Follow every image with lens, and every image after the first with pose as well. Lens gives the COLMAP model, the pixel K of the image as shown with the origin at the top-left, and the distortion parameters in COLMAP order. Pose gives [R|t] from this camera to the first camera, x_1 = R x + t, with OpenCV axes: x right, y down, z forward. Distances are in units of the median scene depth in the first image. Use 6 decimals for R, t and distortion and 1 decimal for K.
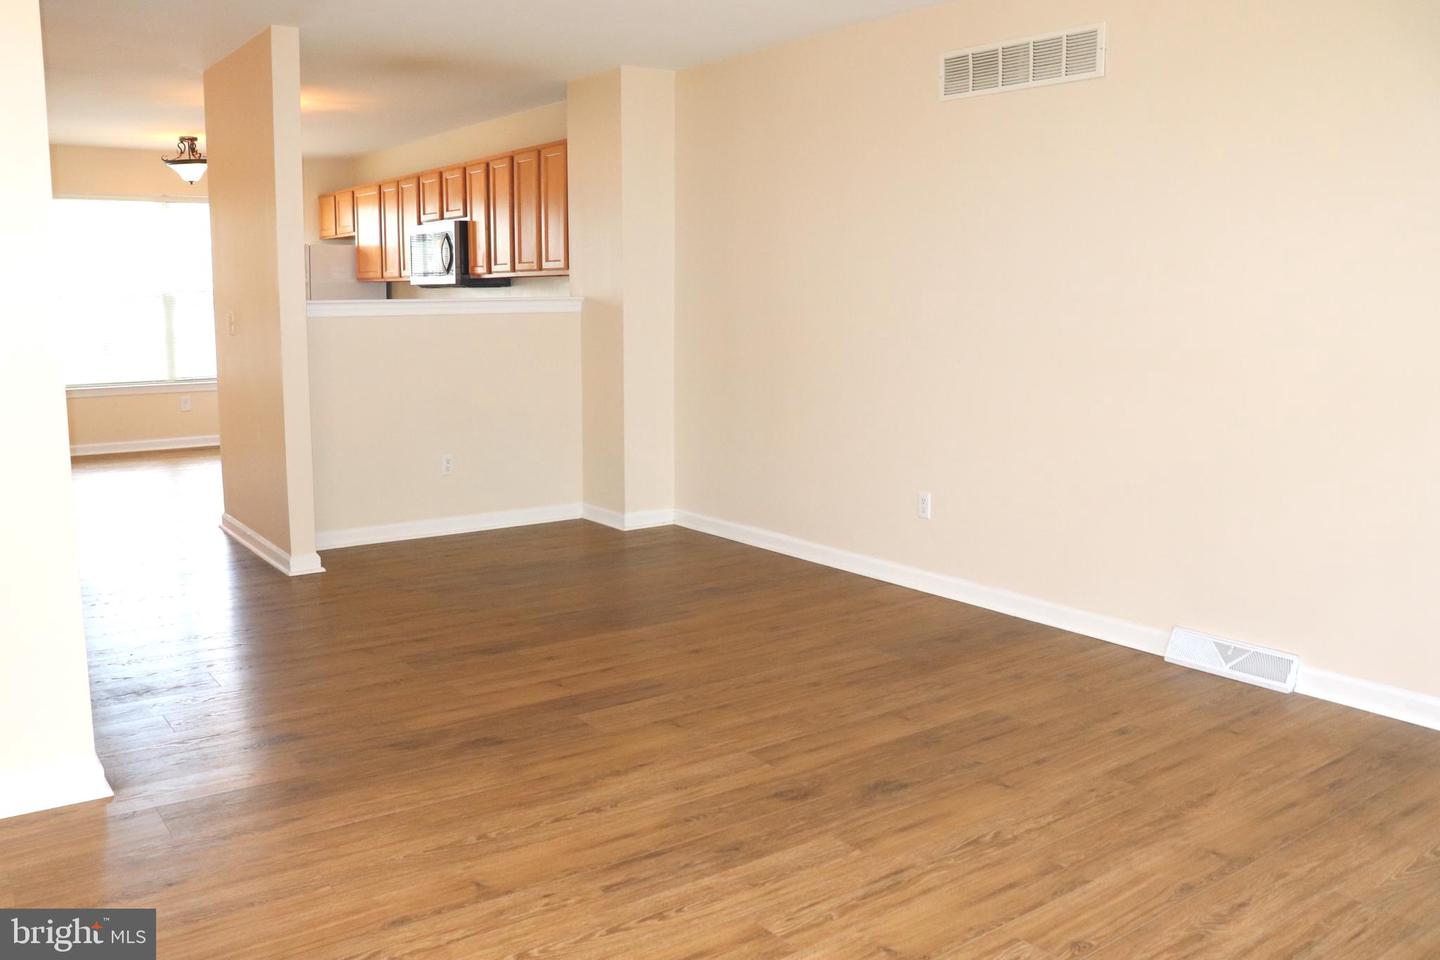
lens RADIAL K [[1219.8, 0, 715.1], [0, 1219.8, 480.2], [0, 0, 1]] dist [-0.169020, 0.155652]
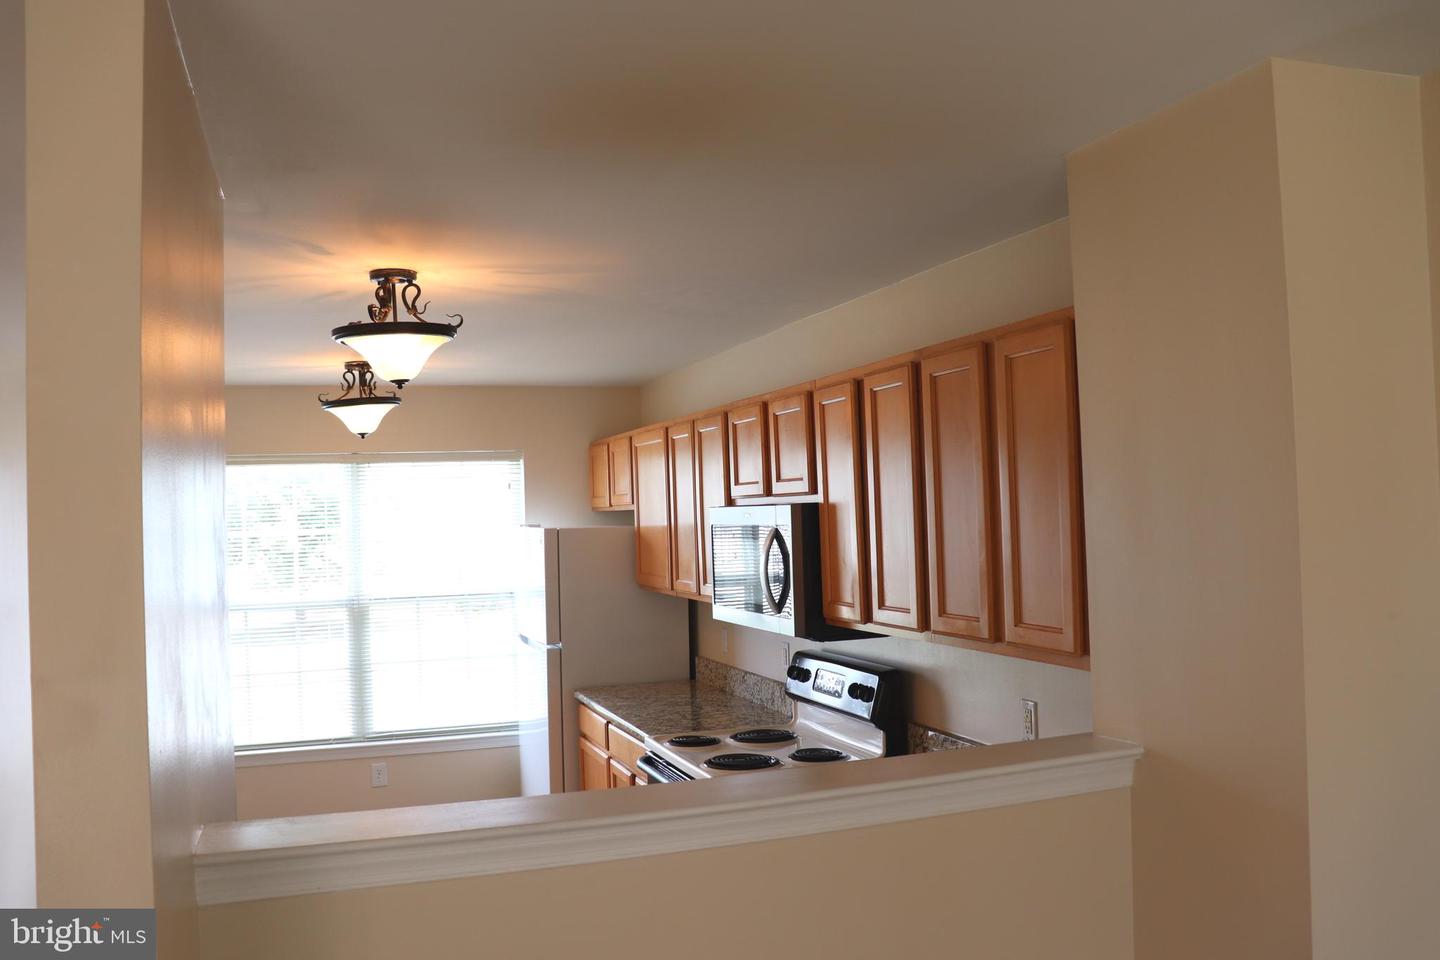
lens RADIAL K [[1219.8, 0, 719.8], [0, 1219.8, 480.7], [0, 0, 1]] dist [-0.169020, 0.155652]
pose [[0.957027, -0.040339, -0.287180, -0.101367], [-0.009348, 0.985472, -0.169579, -0.137963], [0.289849, 0.164977, 0.942746, 0.517684]]
